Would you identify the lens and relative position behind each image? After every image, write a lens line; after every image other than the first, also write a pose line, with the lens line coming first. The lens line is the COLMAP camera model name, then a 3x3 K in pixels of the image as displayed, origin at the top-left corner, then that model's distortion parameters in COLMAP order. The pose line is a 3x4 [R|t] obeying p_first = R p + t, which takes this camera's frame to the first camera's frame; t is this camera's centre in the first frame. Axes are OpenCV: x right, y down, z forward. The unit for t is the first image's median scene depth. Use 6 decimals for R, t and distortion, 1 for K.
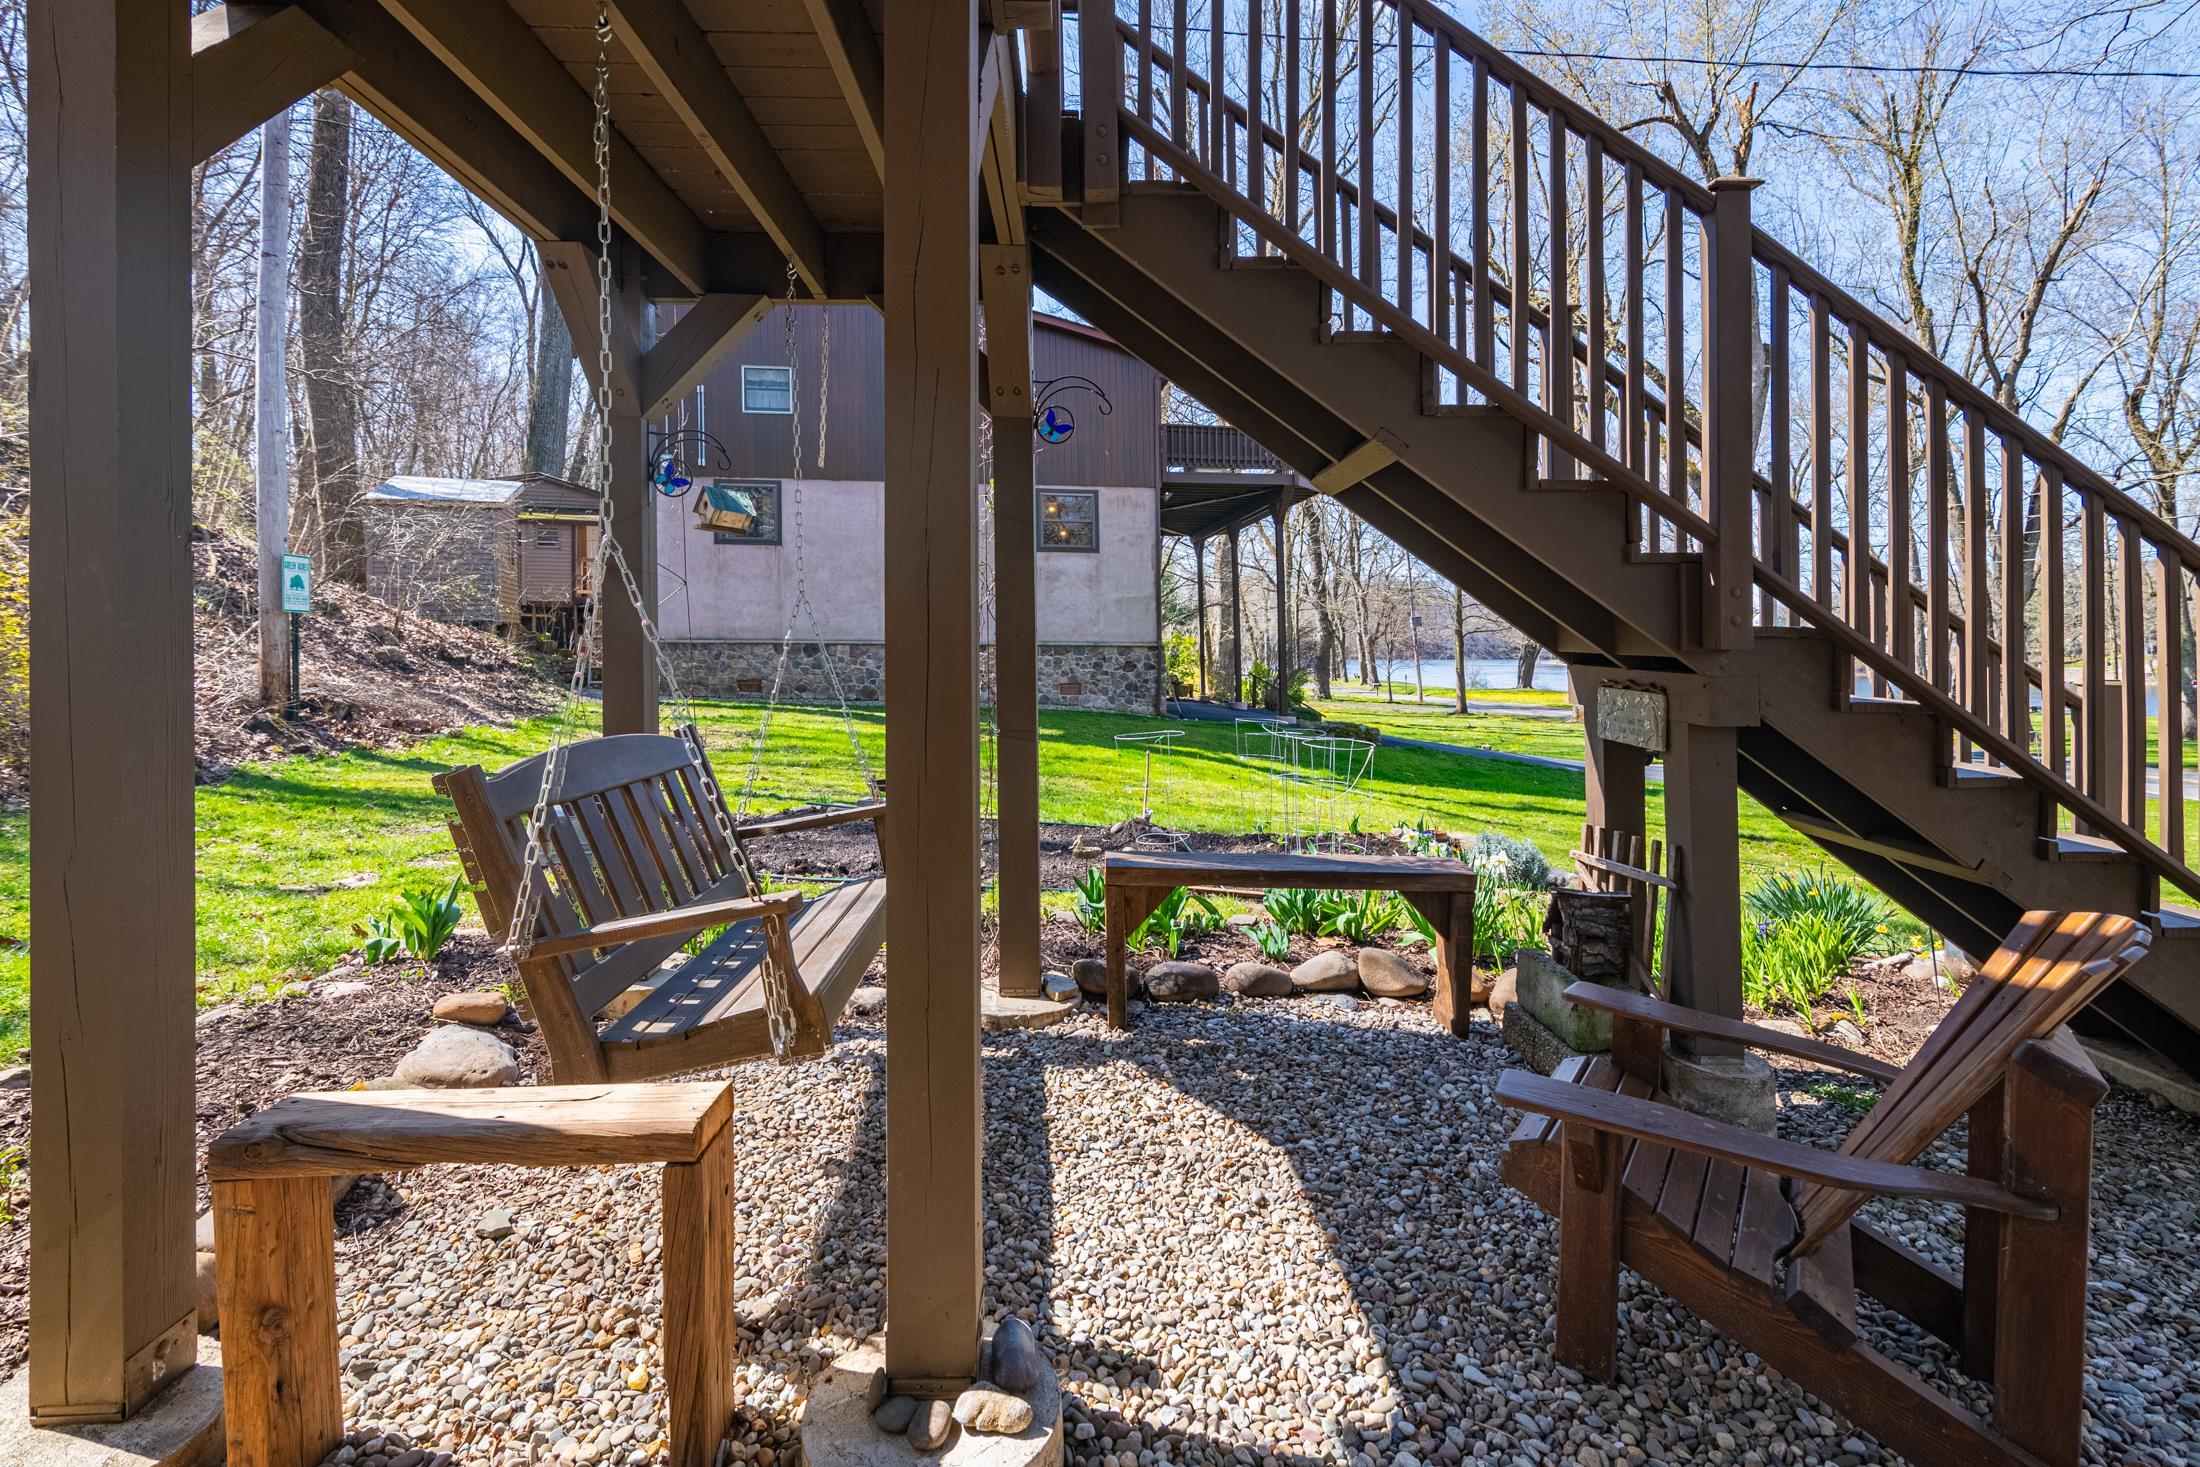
lens RADIAL K [[985.9, 0, 1171.8], [0, 985.9, 659.0], [0, 0, 1]] dist [0.003249, 0.000061]
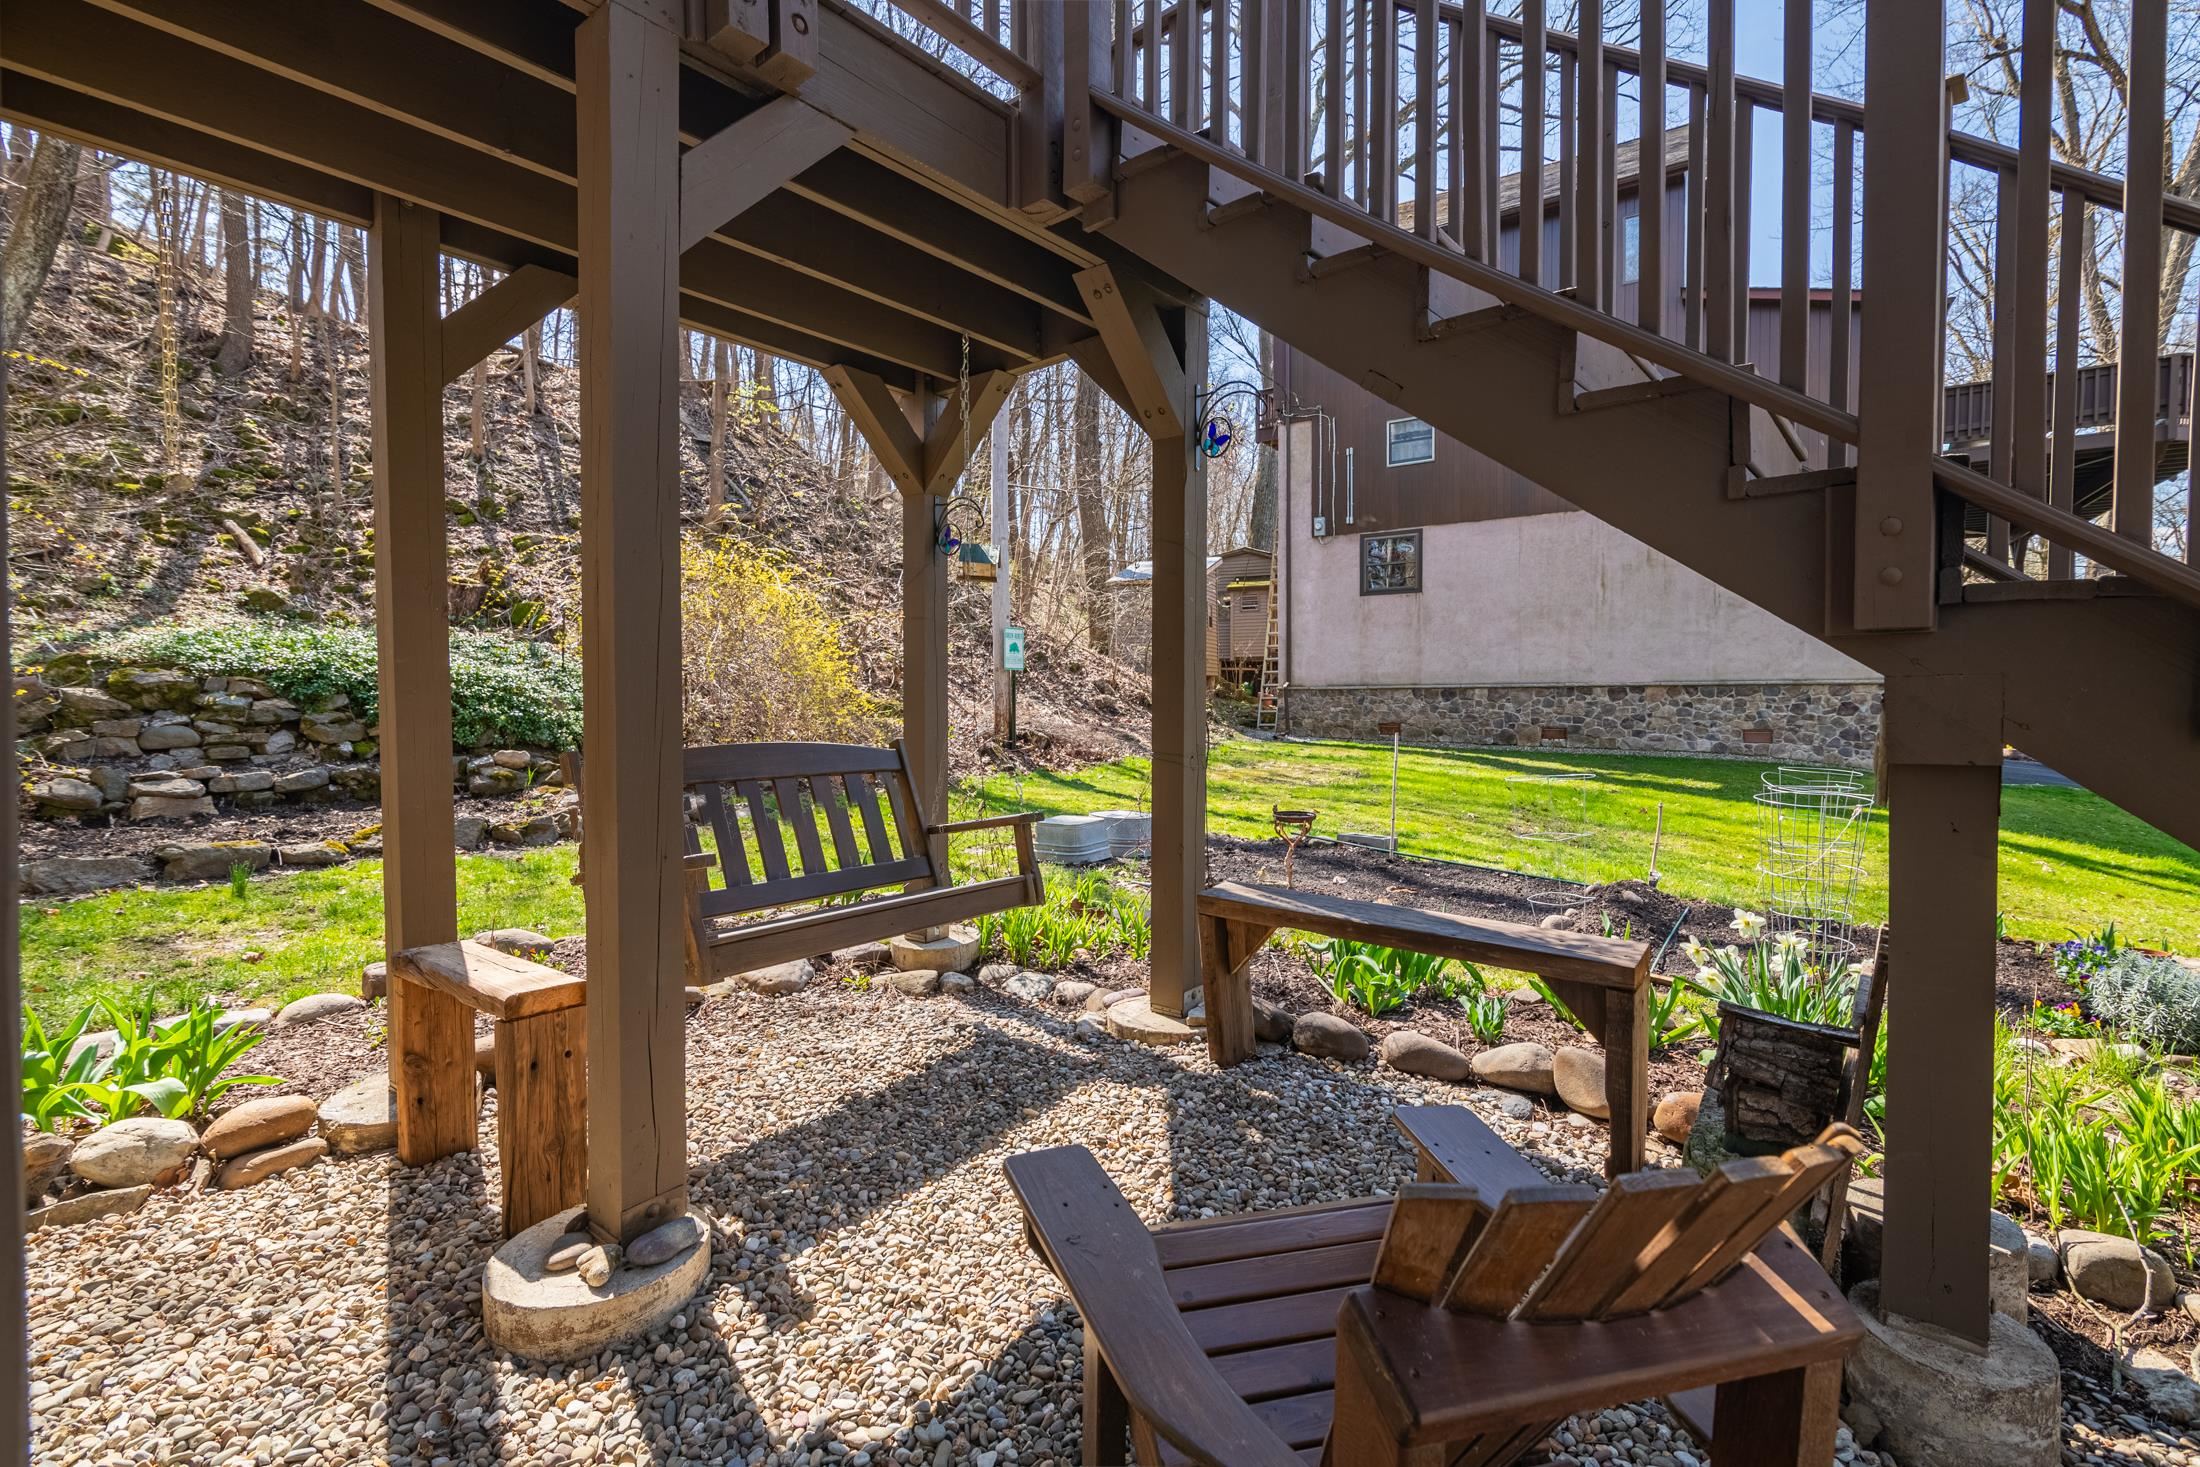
lens RADIAL K [[985.9, 0, 1110.0], [0, 985.9, 736.0], [0, 0, 1]] dist [0.003249, 0.000061]
pose [[0.763103, 0.013011, -0.646146, 0.101953], [0.007929, 0.999534, 0.029491, 0.005906], [0.646229, -0.027627, 0.762644, 0.044927]]
